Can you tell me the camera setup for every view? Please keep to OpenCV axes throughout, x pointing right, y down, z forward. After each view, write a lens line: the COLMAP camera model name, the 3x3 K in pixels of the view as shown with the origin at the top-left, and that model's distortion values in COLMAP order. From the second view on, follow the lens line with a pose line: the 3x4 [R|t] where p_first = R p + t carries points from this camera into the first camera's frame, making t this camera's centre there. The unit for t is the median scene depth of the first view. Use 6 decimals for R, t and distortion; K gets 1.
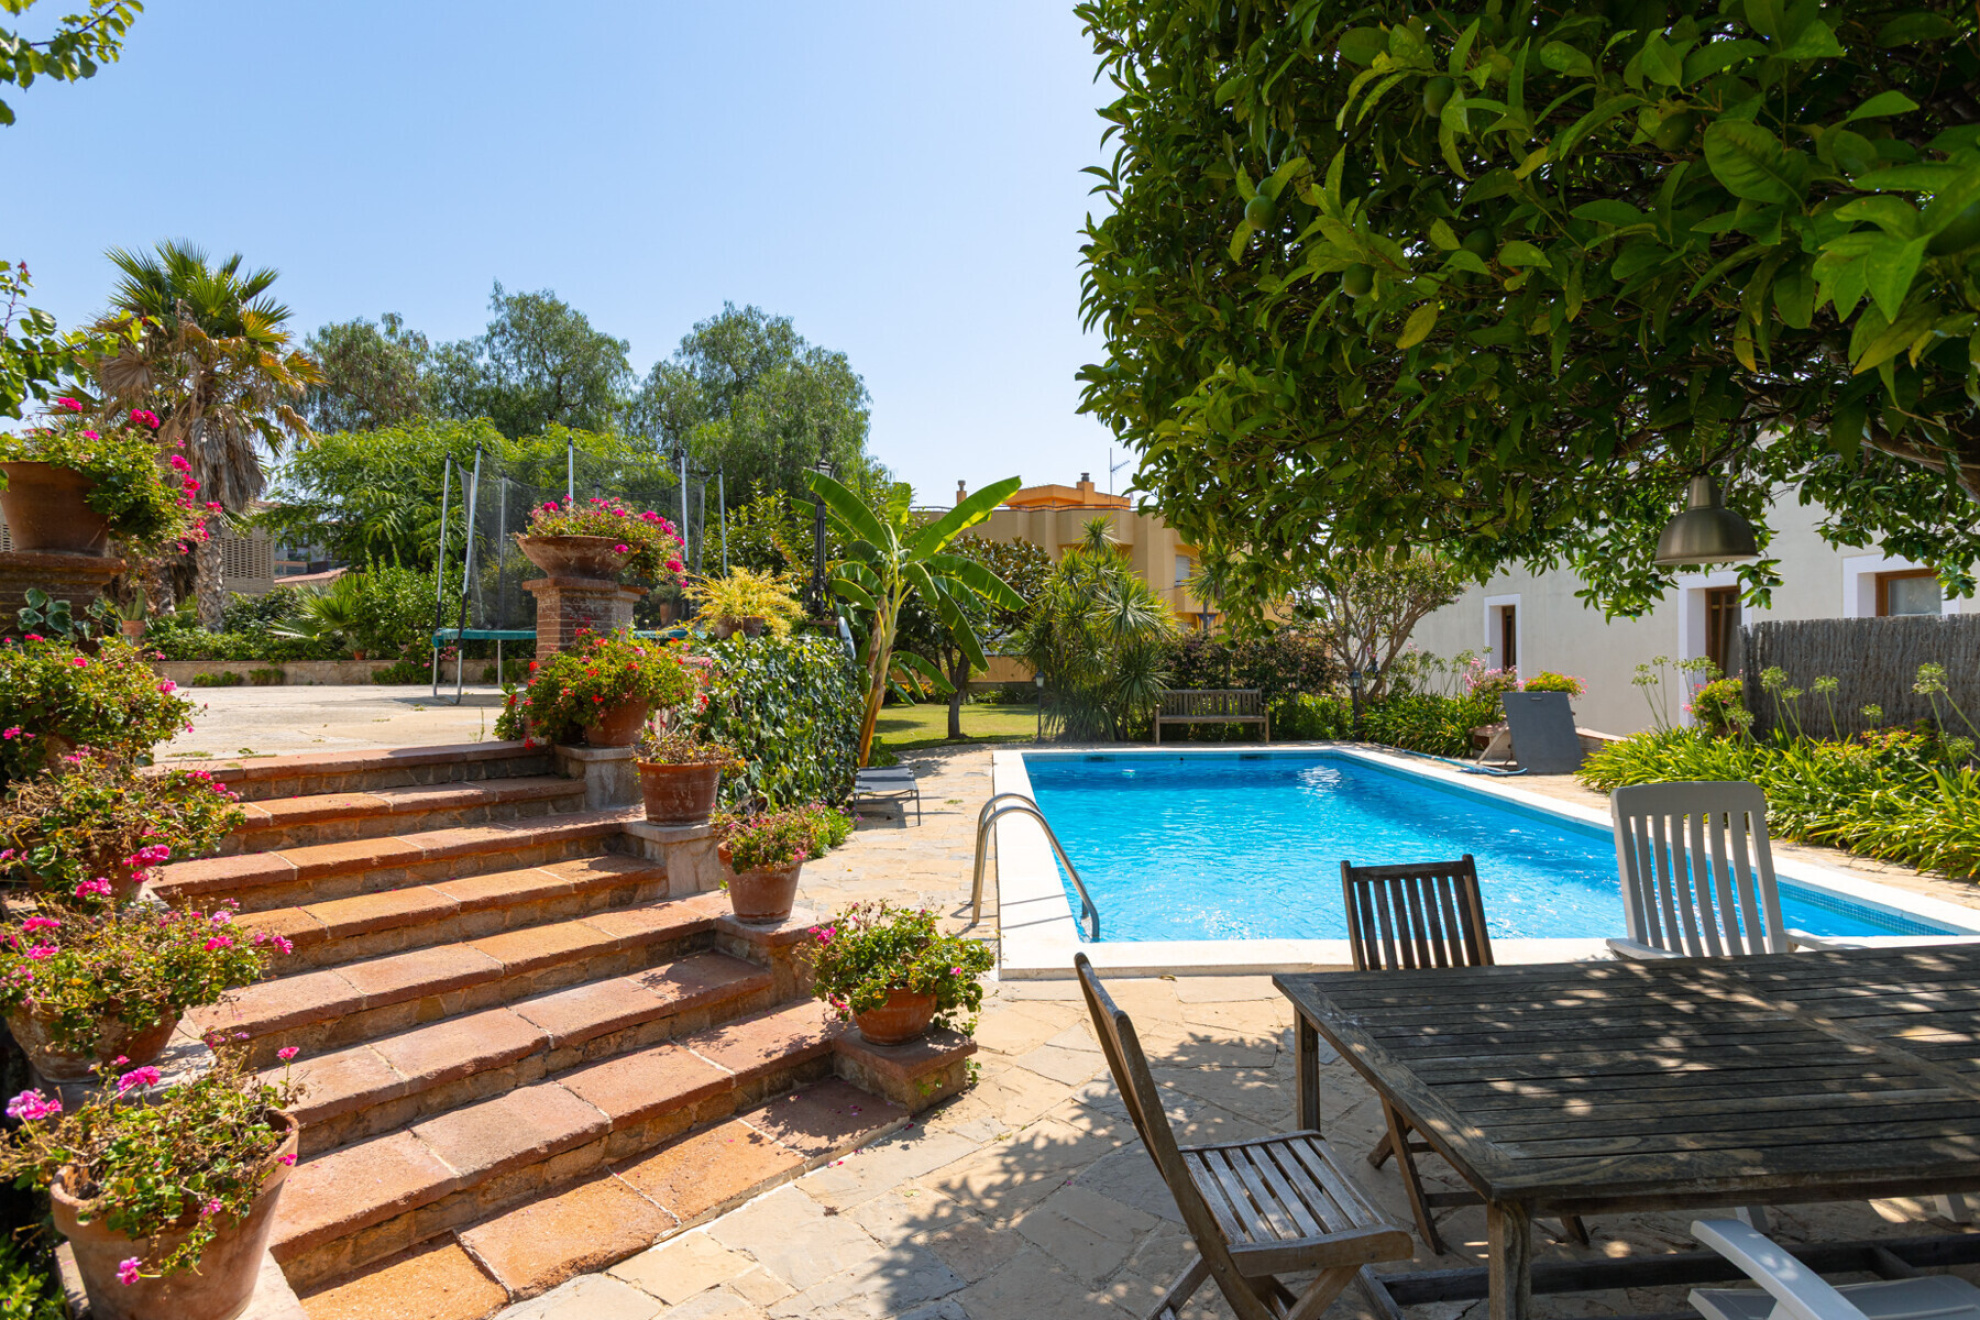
lens RADIAL K [[955.3, 0, 999.9], [0, 955.3, 690.2], [0, 0, 1]] dist [-0.002571, 0.003138]
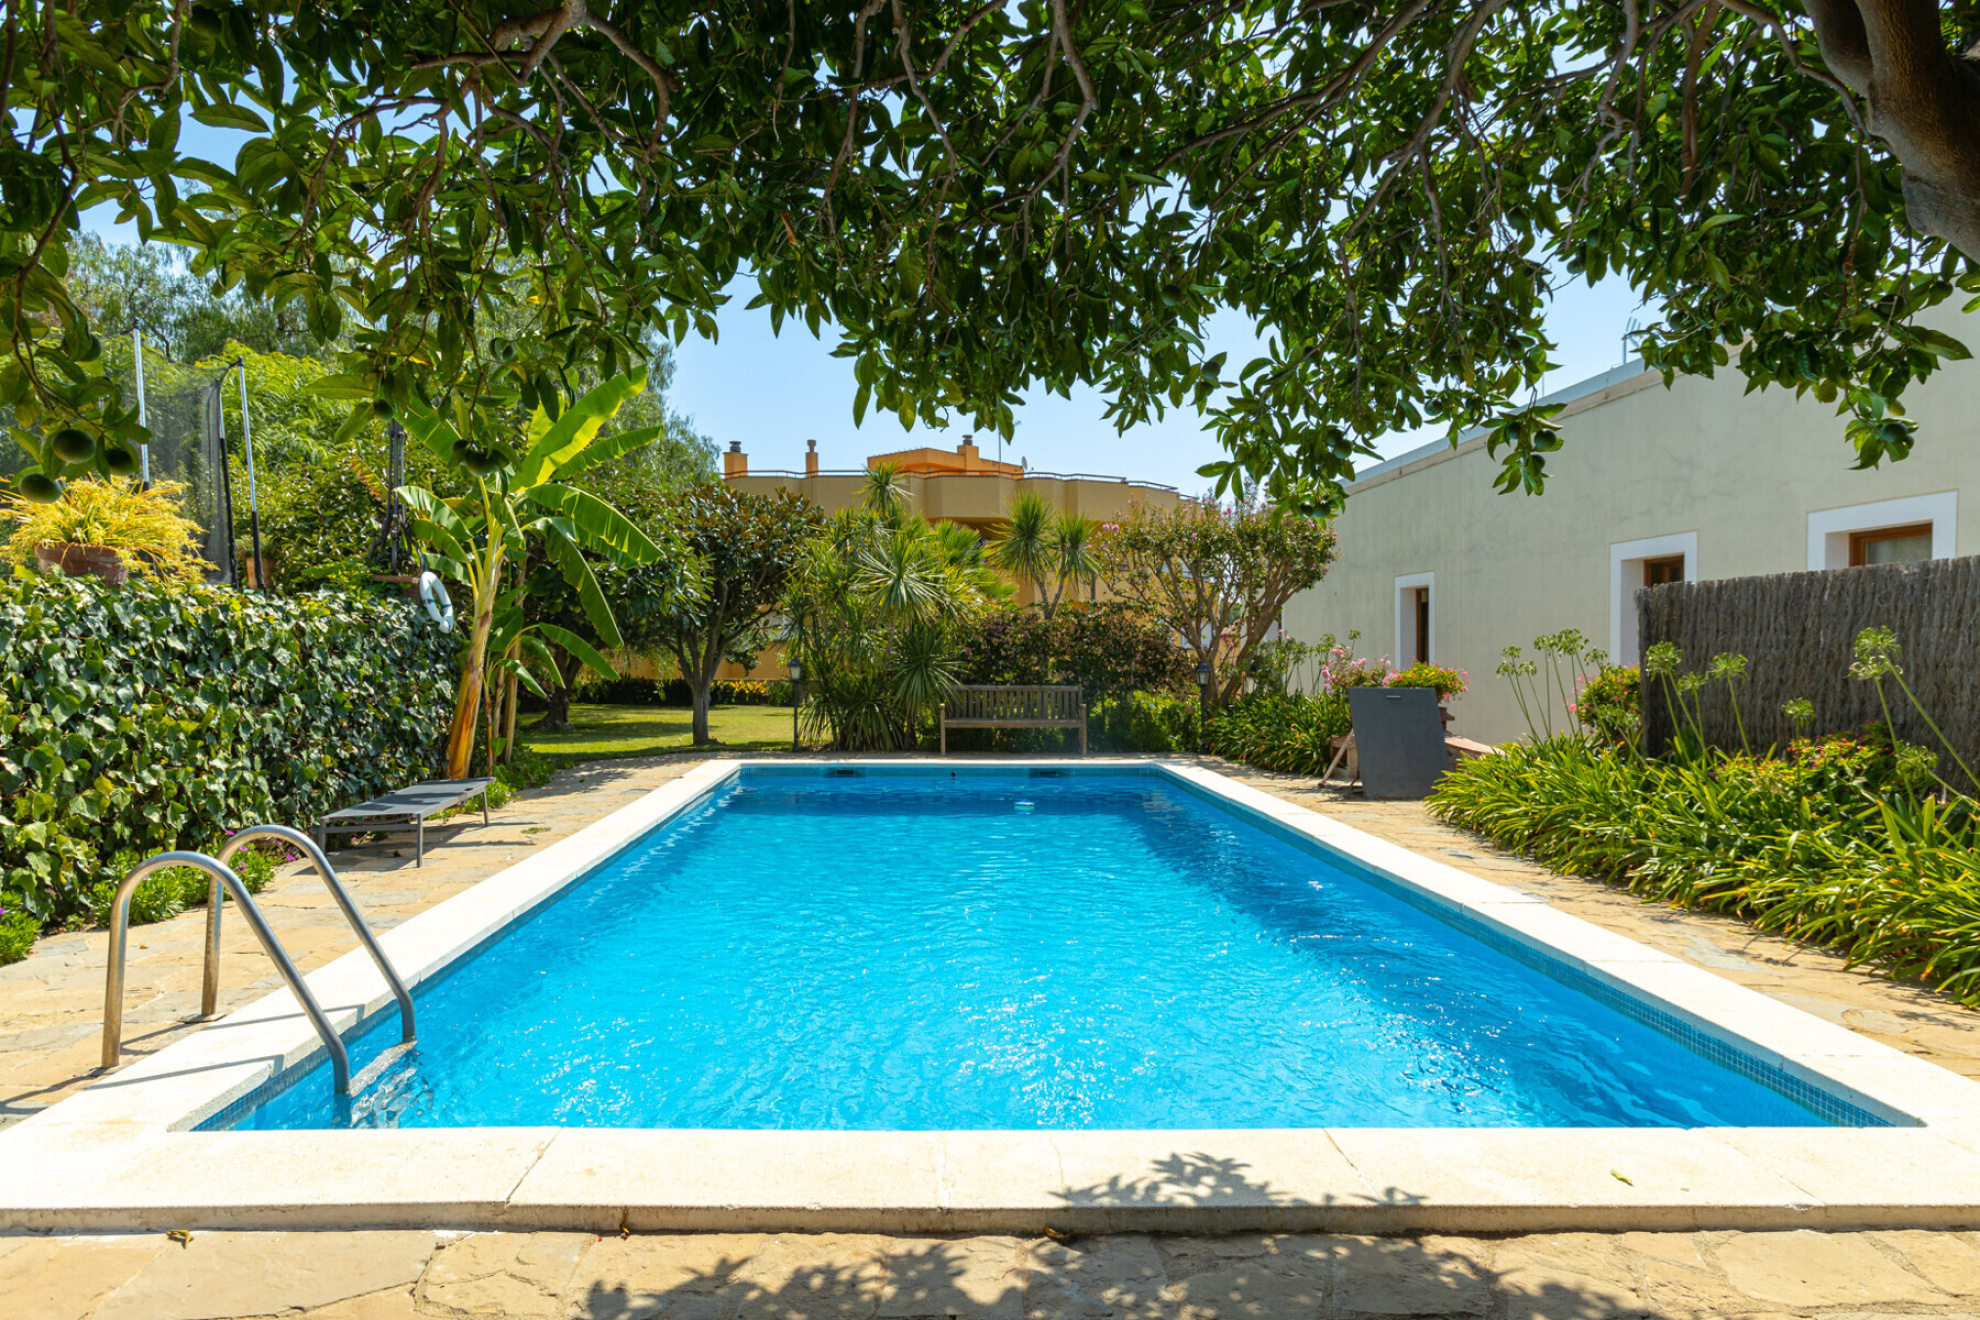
lens RADIAL K [[1089.5, 0, 932.4], [0, 1089.5, 721.6], [0, 0, 1]] dist [-0.012555, 0.011148]
pose [[0.999752, 0.010189, 0.019782, 0.302358], [-0.010665, 0.999653, 0.024097, 0.018561], [-0.019529, -0.024302, 0.999514, 0.266748]]
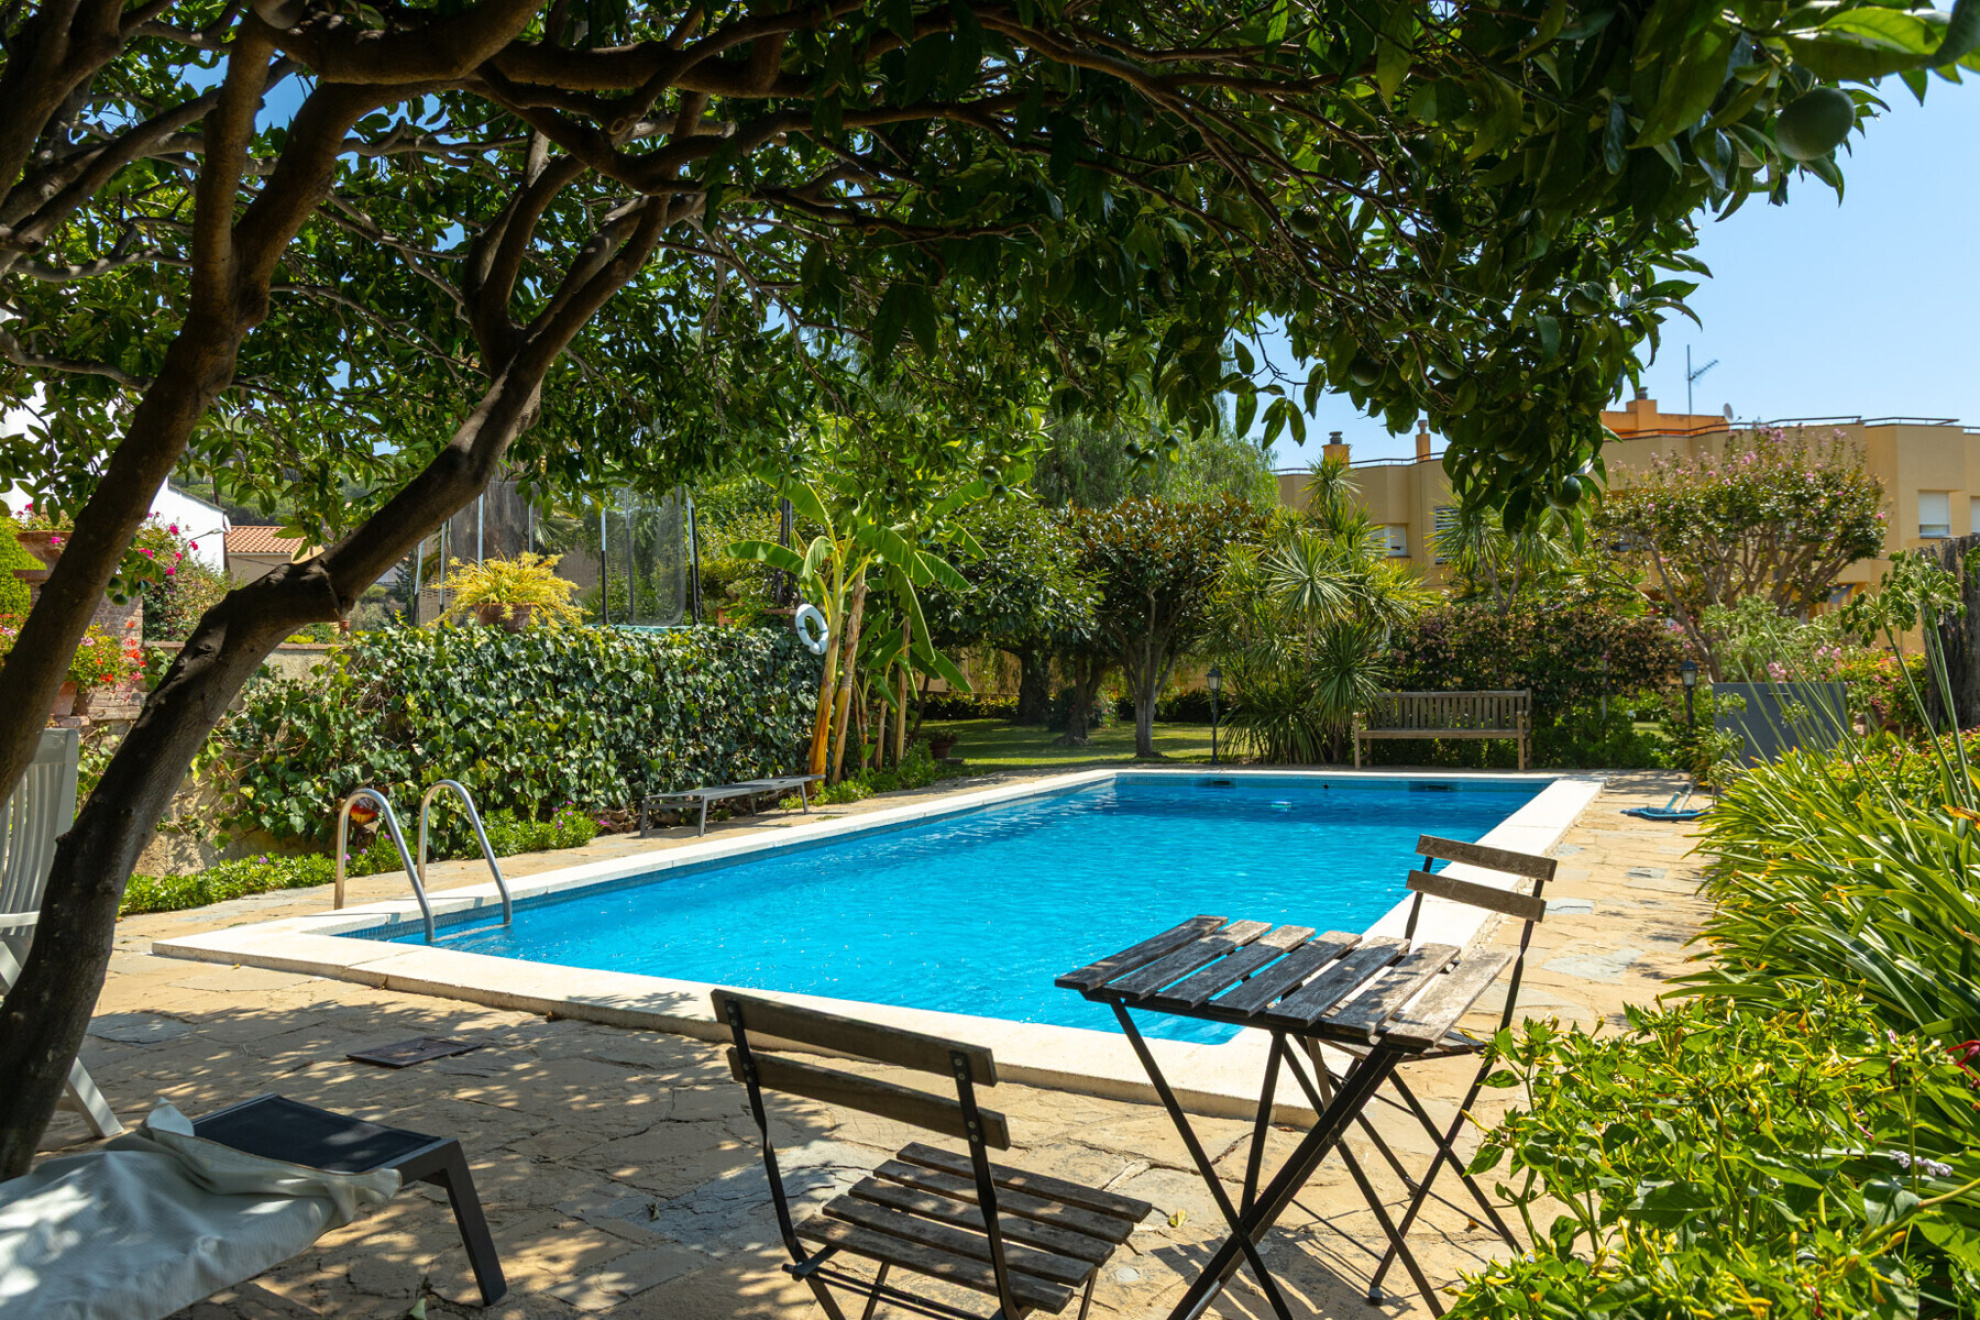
lens RADIAL K [[1219.8, 0, 999.5], [0, 1219.8, 673.4], [0, 0, 1]] dist [0.010830, 0.001136]
pose [[0.879426, -0.017405, -0.475718, 0.785207], [0.001673, 0.999438, -0.033475, 0.034768], [0.476033, 0.028643, 0.878961, 0.177216]]
